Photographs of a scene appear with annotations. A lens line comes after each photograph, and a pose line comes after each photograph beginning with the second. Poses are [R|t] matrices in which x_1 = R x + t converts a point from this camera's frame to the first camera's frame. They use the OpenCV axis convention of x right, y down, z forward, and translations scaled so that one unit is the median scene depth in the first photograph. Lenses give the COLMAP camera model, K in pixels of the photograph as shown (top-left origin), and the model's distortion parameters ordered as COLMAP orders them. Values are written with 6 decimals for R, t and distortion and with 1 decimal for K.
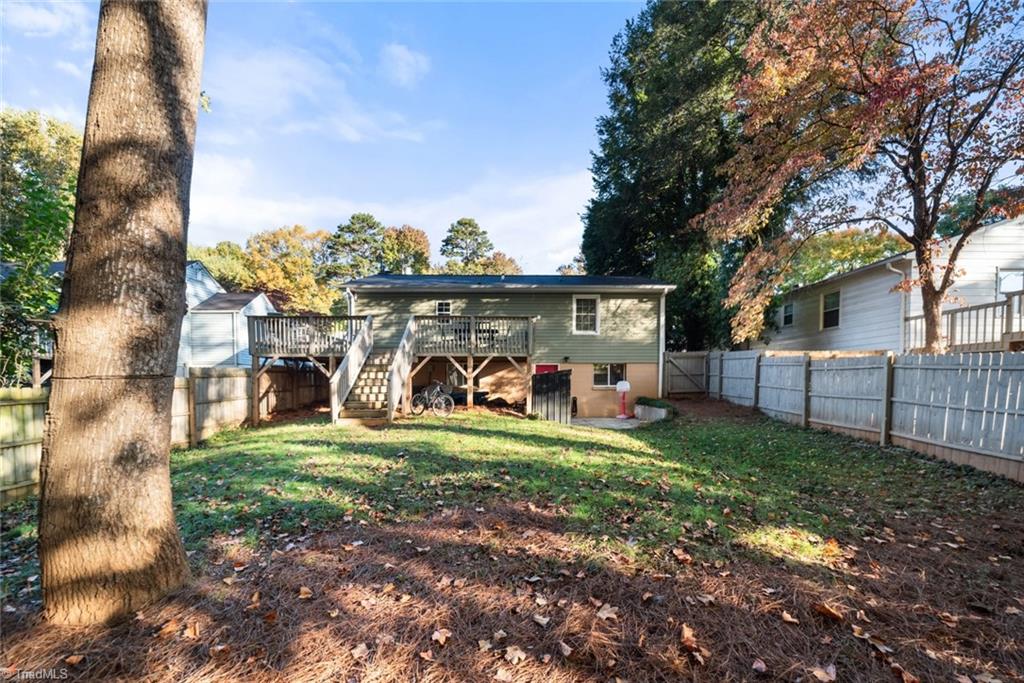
lens RADIAL K [[412.2, 0, 536.4], [0, 412.2, 386.4], [0, 0, 1]] dist [-0.009831, -0.000132]
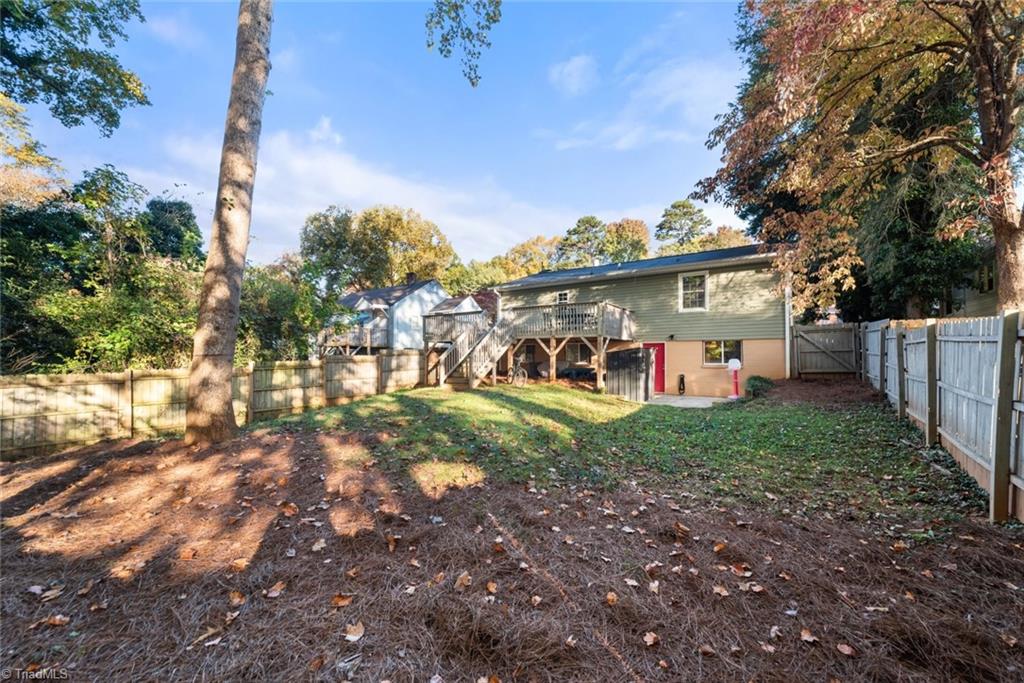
lens RADIAL K [[391.5, 0, 530.9], [0, 391.5, 338.1], [0, 0, 1]] dist [-0.002938, -0.000526]
pose [[0.826347, -0.025791, -0.562570, 0.324698], [-0.011326, 0.997988, -0.062390, 0.000586], [0.563048, 0.057927, 0.824392, 0.009796]]
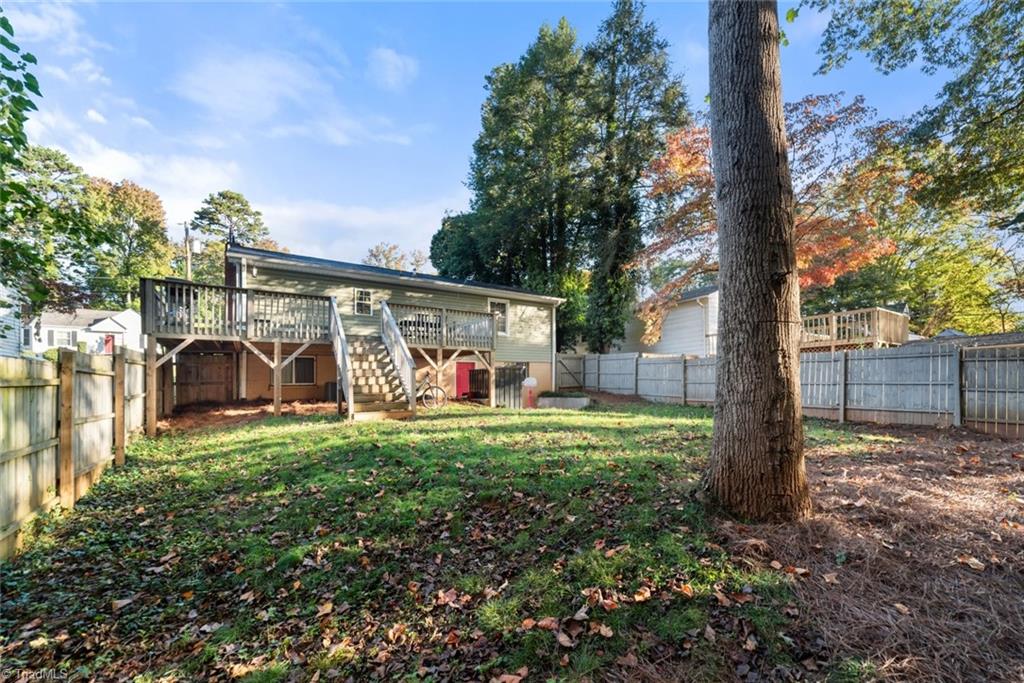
lens RADIAL K [[391.5, 0, 545.6], [0, 391.5, 381.7], [0, 0, 1]] dist [-0.002938, -0.000526]
pose [[0.842027, -0.008615, 0.539366, -0.337556], [0.023573, 0.999505, -0.020836, 0.022458], [-0.538920, 0.030259, 0.841813, 0.059799]]
